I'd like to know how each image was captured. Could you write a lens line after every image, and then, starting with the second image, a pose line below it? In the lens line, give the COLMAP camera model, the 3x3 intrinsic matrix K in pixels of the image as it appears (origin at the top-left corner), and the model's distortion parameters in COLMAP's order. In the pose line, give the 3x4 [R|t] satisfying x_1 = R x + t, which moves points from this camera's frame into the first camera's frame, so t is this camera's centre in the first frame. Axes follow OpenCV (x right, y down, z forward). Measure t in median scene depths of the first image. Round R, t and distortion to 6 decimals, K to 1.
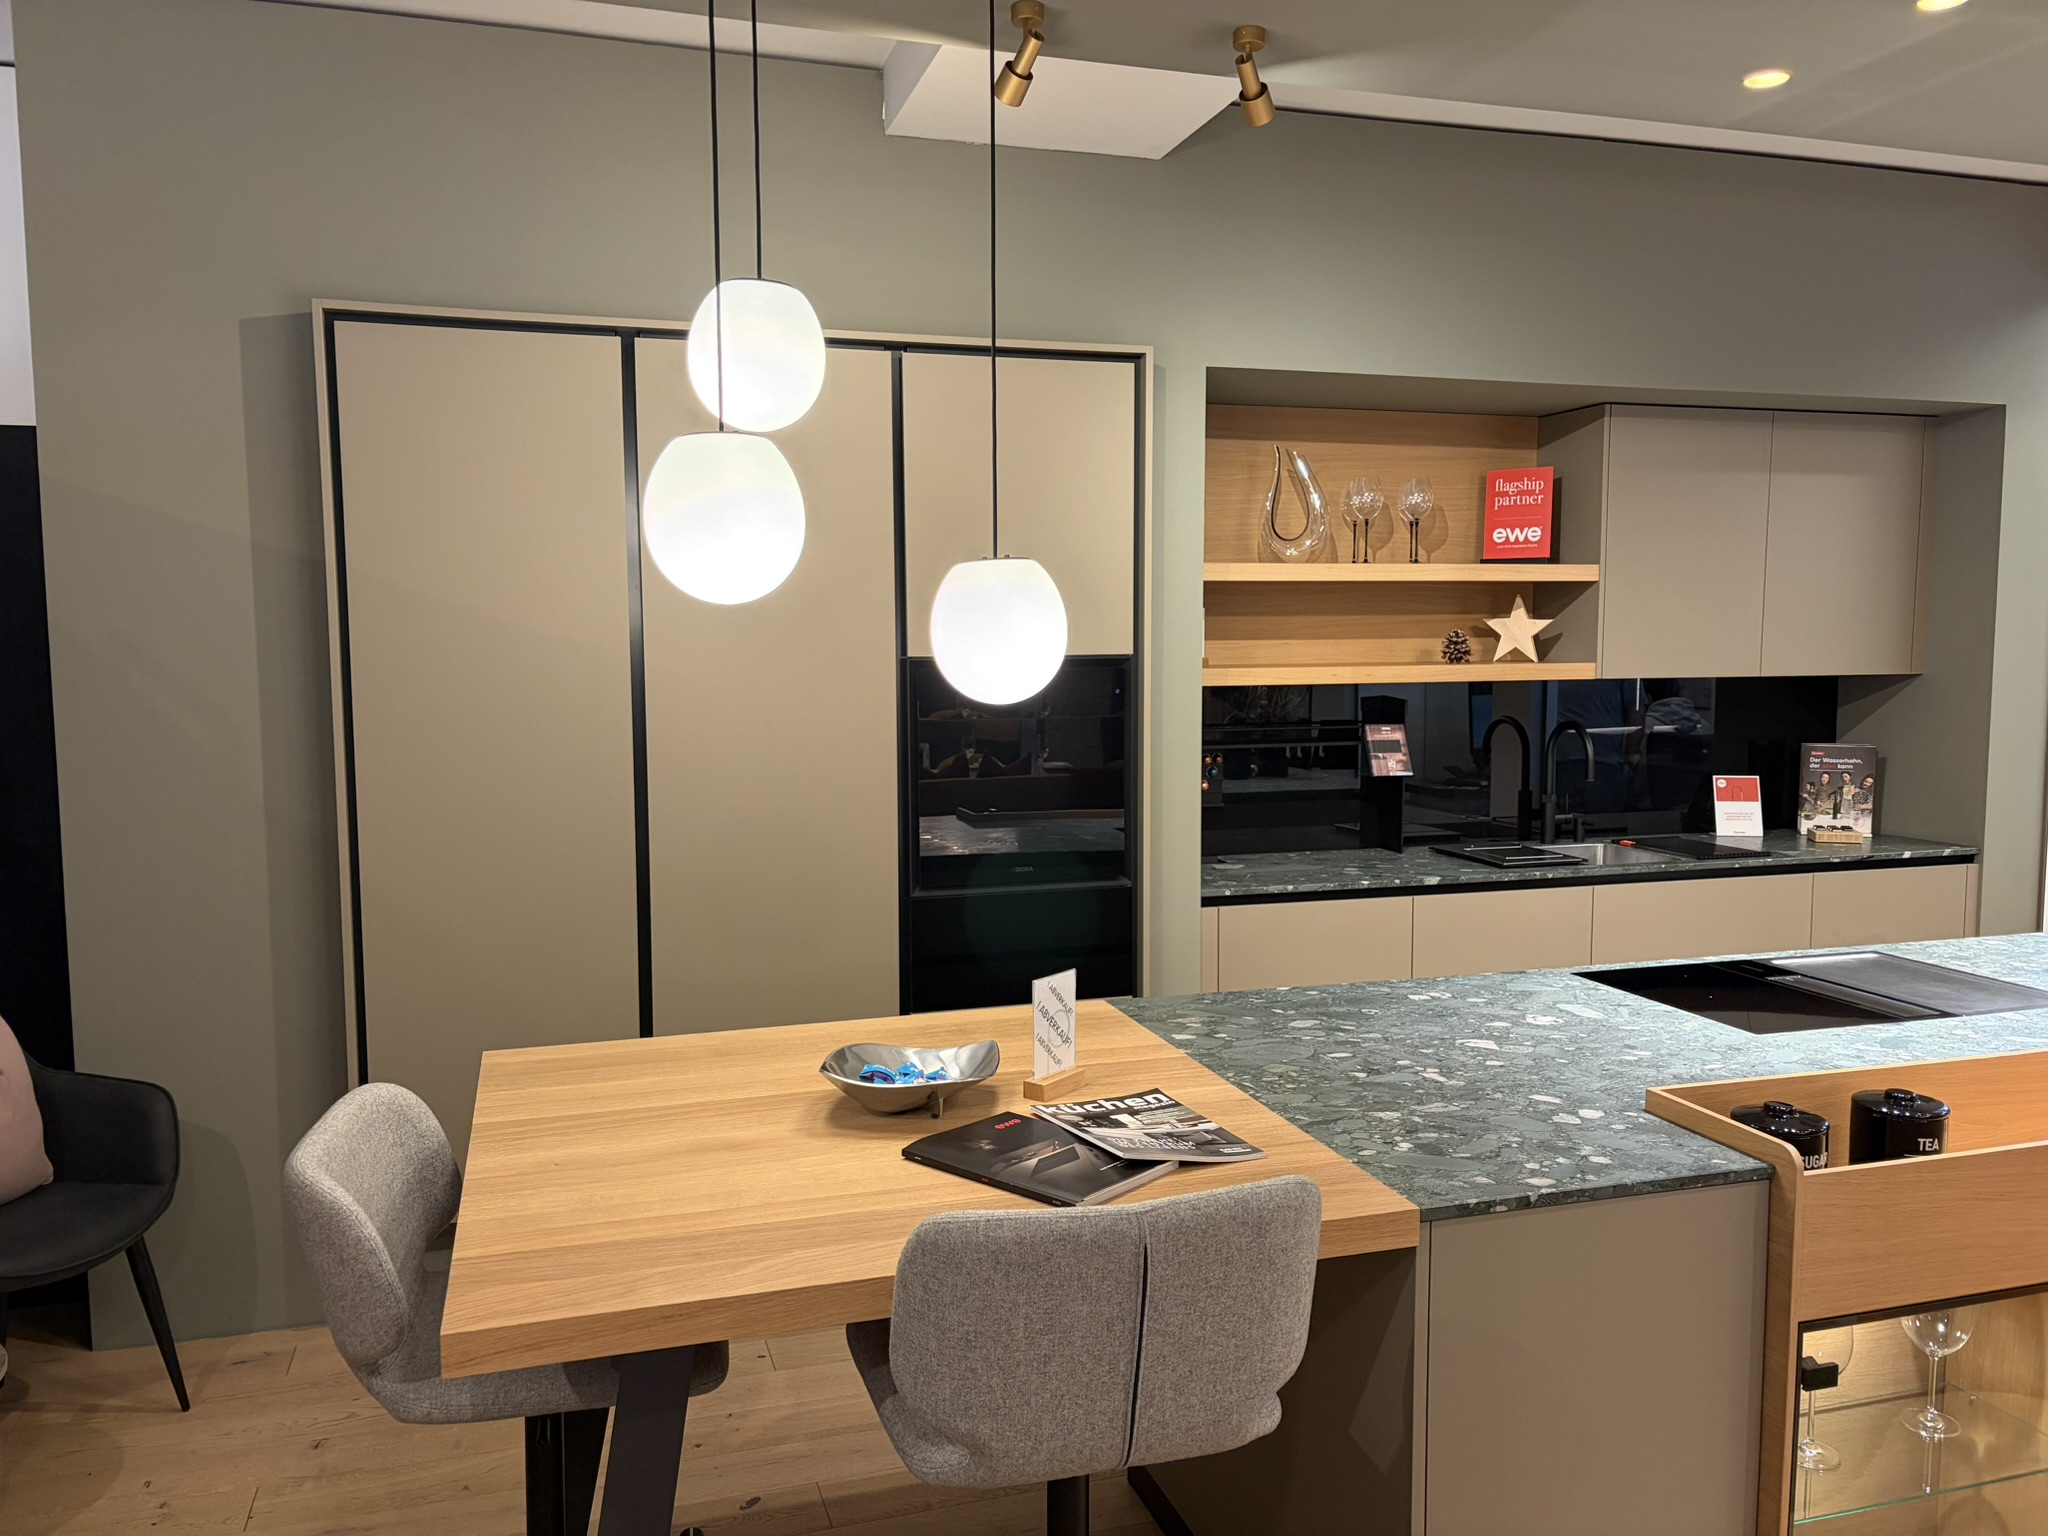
lens RADIAL K [[1564.0, 0, 987.8], [0, 1564.0, 776.4], [0, 0, 1]] dist [0.020492, -0.035910]
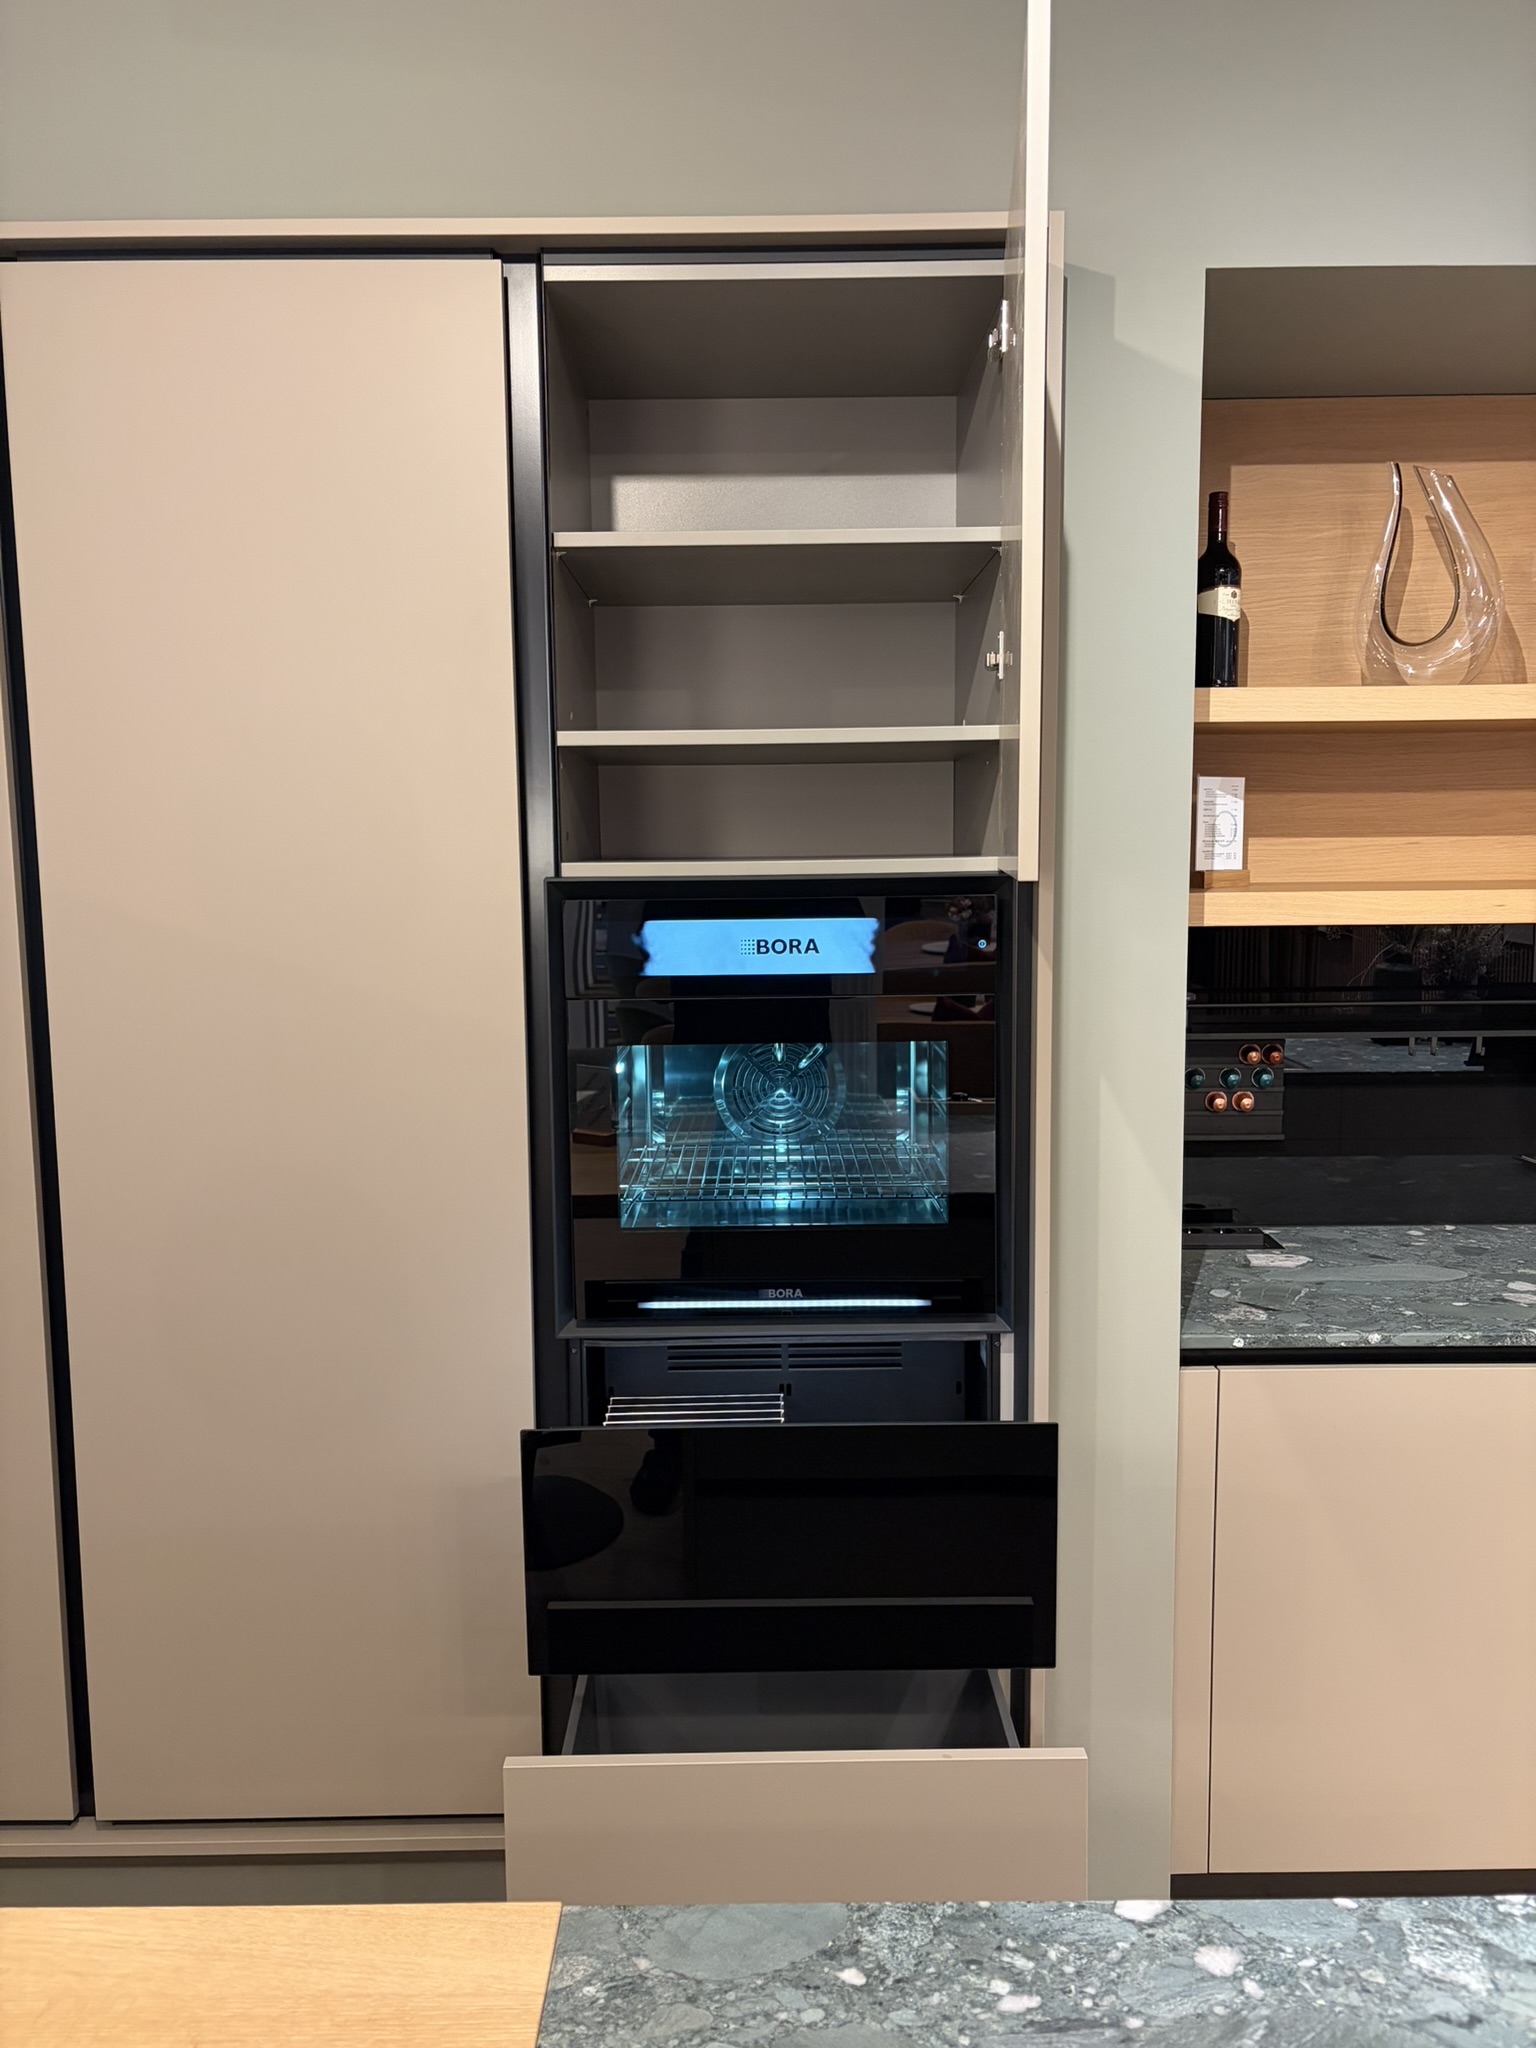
lens RADIAL K [[1564.0, 0, 768.5], [0, 1564.0, 1014.2], [0, 0, 1]] dist [0.020492, -0.035910]
pose [[0.962567, 0.026802, -0.269714, 0.124375], [-0.020226, 0.999427, 0.027130, -0.036371], [0.270287, -0.020660, 0.962558, 0.420827]]
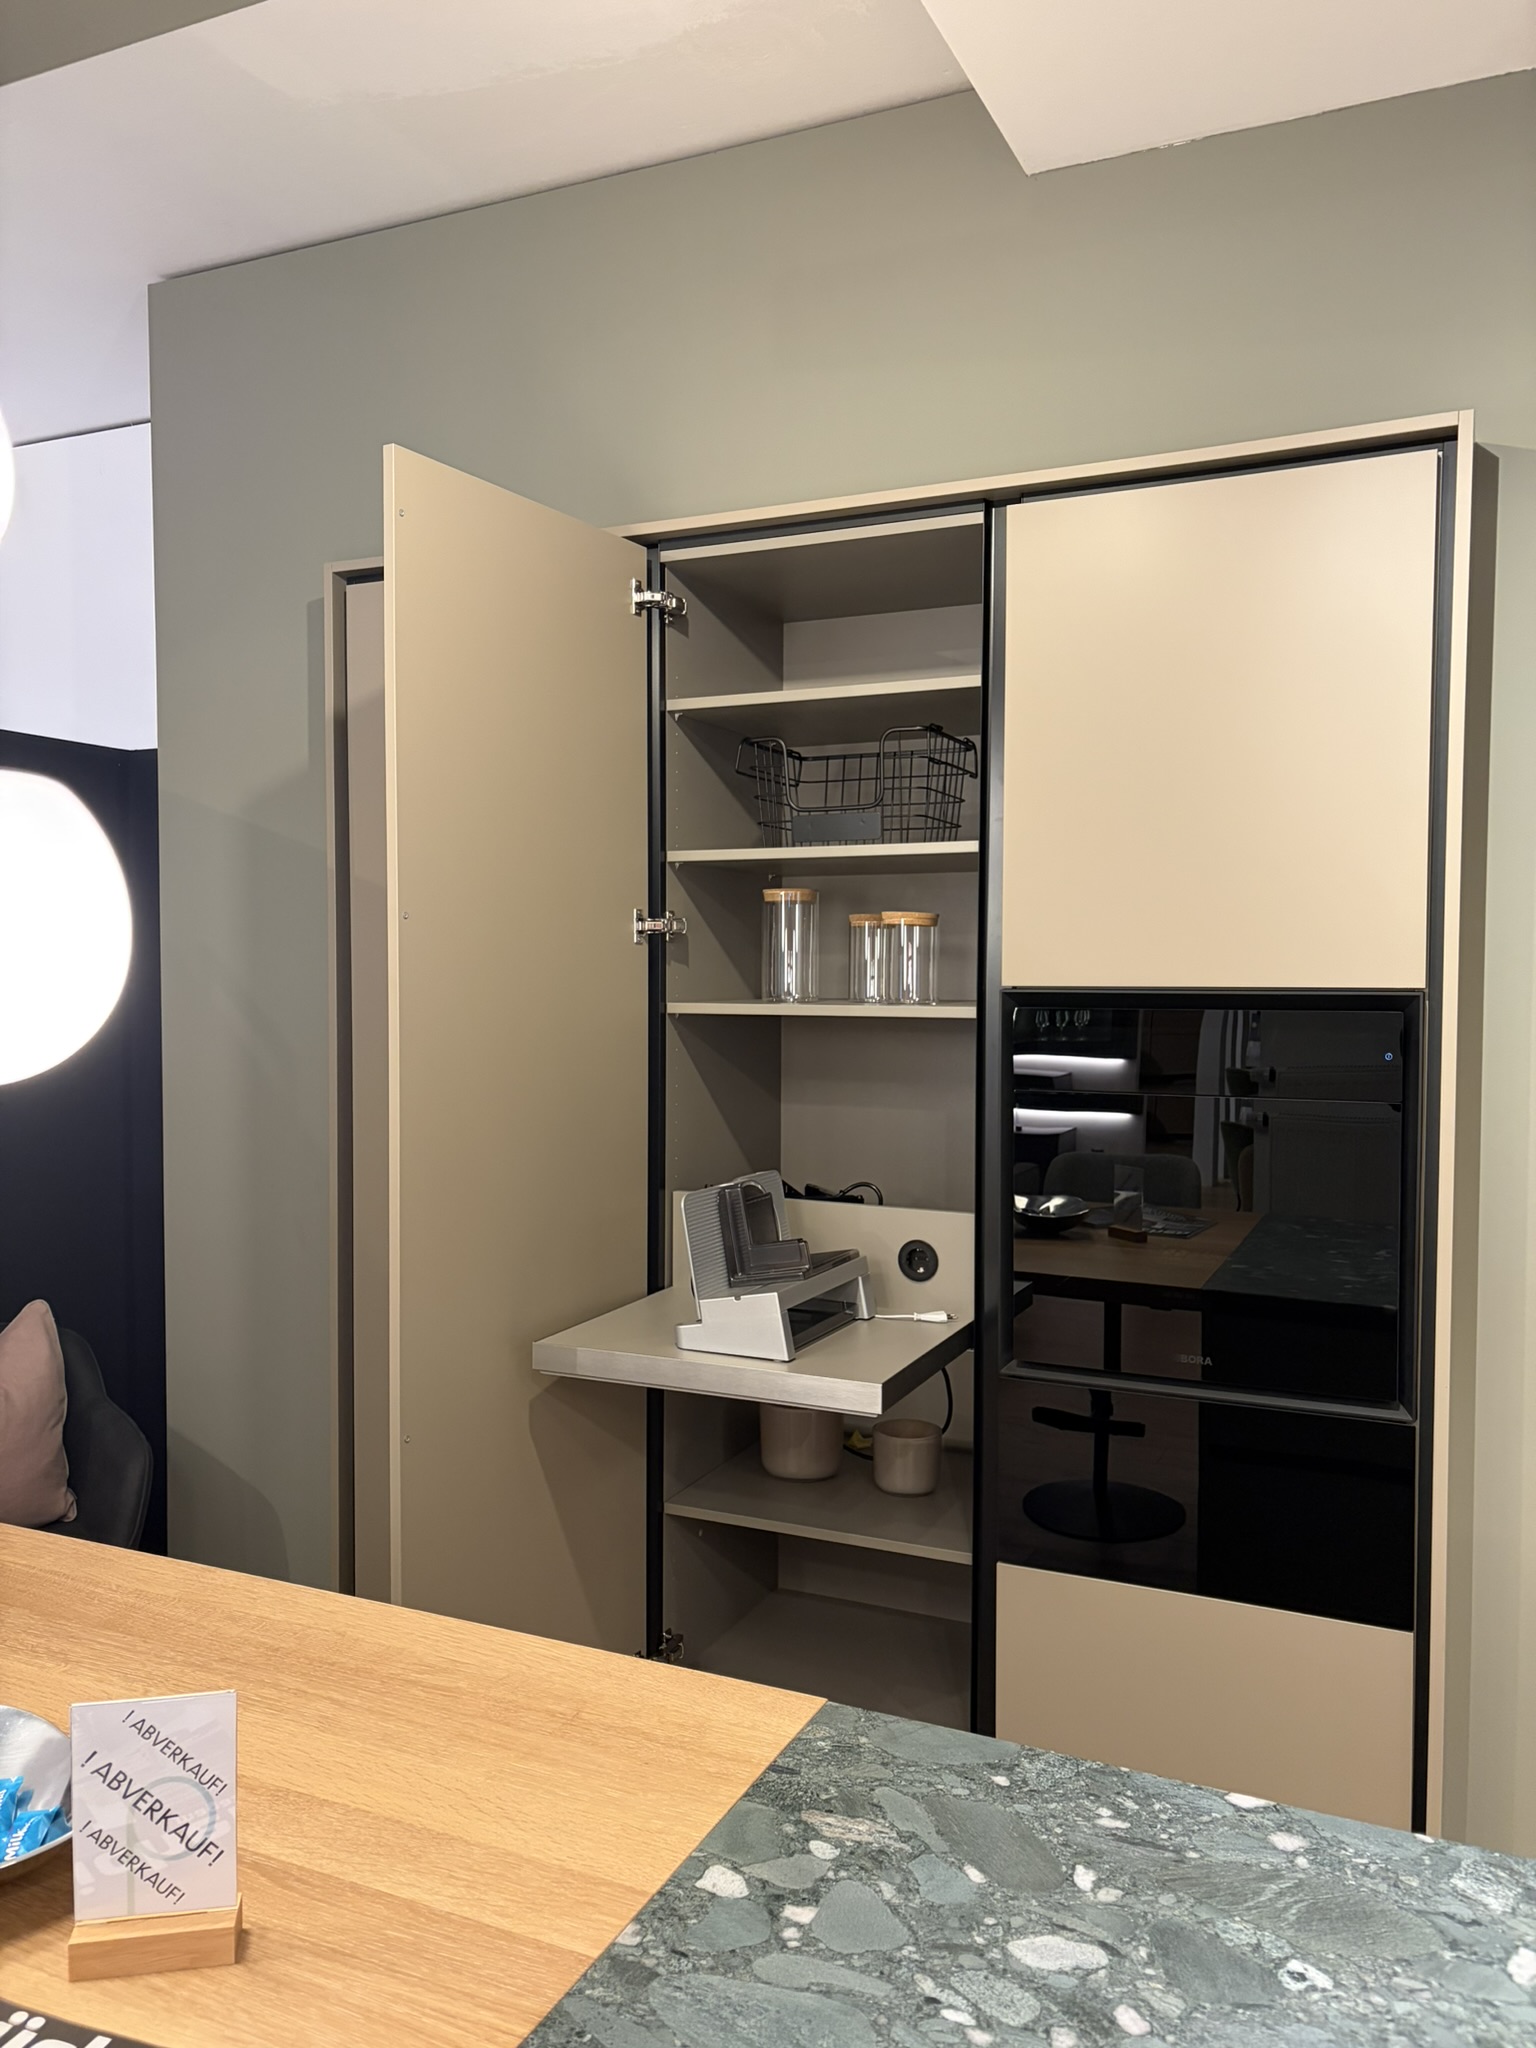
lens RADIAL K [[1533.4, 0, 757.3], [0, 1533.4, 1038.3], [0, 0, 1]] dist [0.088652, -0.109617]
pose [[0.754806, 0.037123, -0.654897, 0.222818], [-0.065907, 0.997637, -0.019410, -0.030734], [0.652629, 0.057813, 0.755469, 0.372969]]
